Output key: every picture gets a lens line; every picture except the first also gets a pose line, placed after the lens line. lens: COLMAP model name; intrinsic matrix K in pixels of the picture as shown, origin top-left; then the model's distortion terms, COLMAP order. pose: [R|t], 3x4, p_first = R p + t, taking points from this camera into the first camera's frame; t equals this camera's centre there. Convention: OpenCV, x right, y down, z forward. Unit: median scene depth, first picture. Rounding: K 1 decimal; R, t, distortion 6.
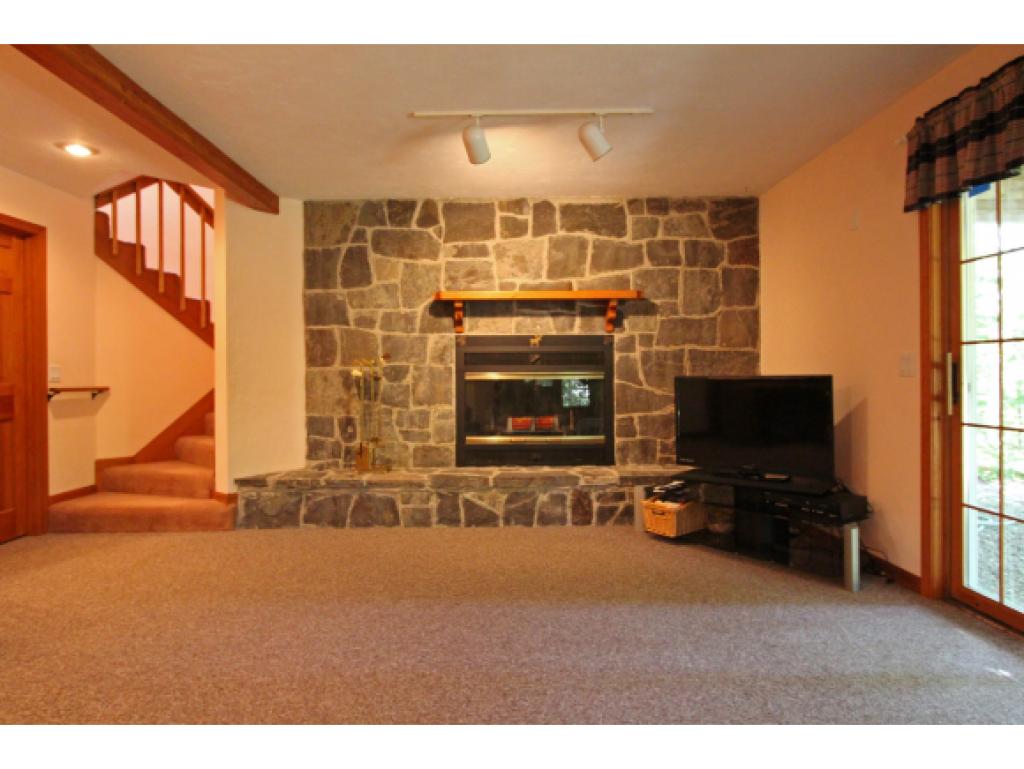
lens RADIAL K [[607.4, 0, 513.1], [0, 607.4, 374.0], [0, 0, 1]] dist [-0.006572, 0.000115]
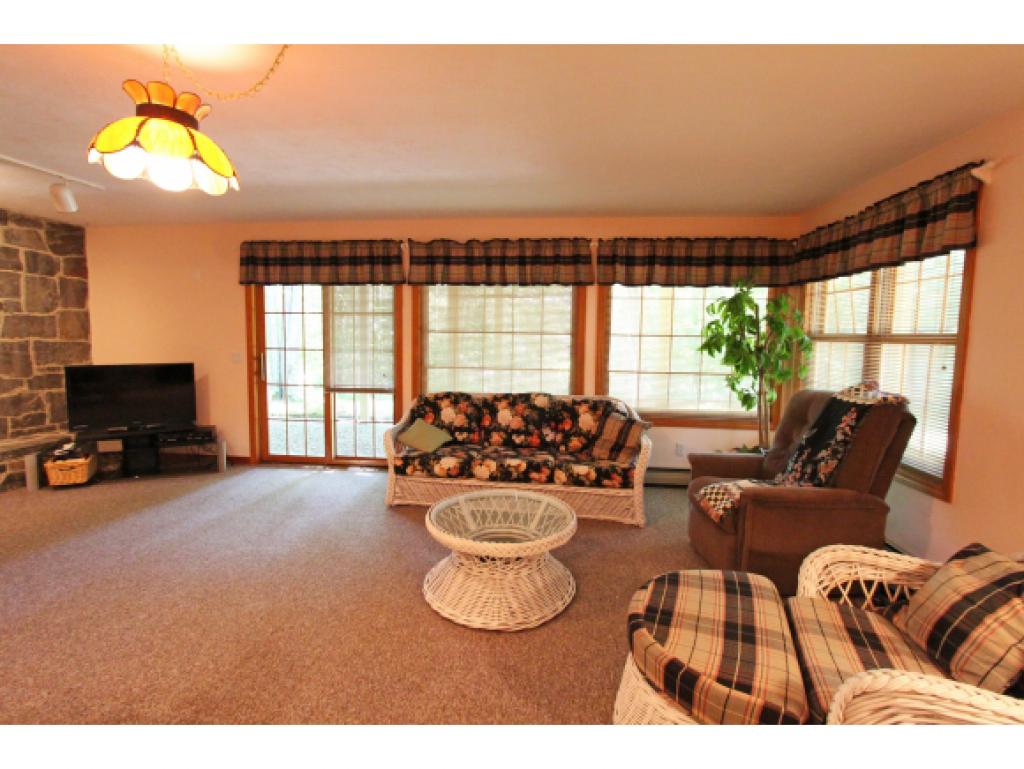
lens RADIAL K [[477.4, 0, 510.8], [0, 477.4, 383.0], [0, 0, 1]] dist [-0.004752, -0.000159]
pose [[0.133630, -0.090042, 0.986932, -0.541756], [-0.017818, 0.995485, 0.093235, -0.063146], [-0.990871, -0.030044, 0.131422, -0.087074]]
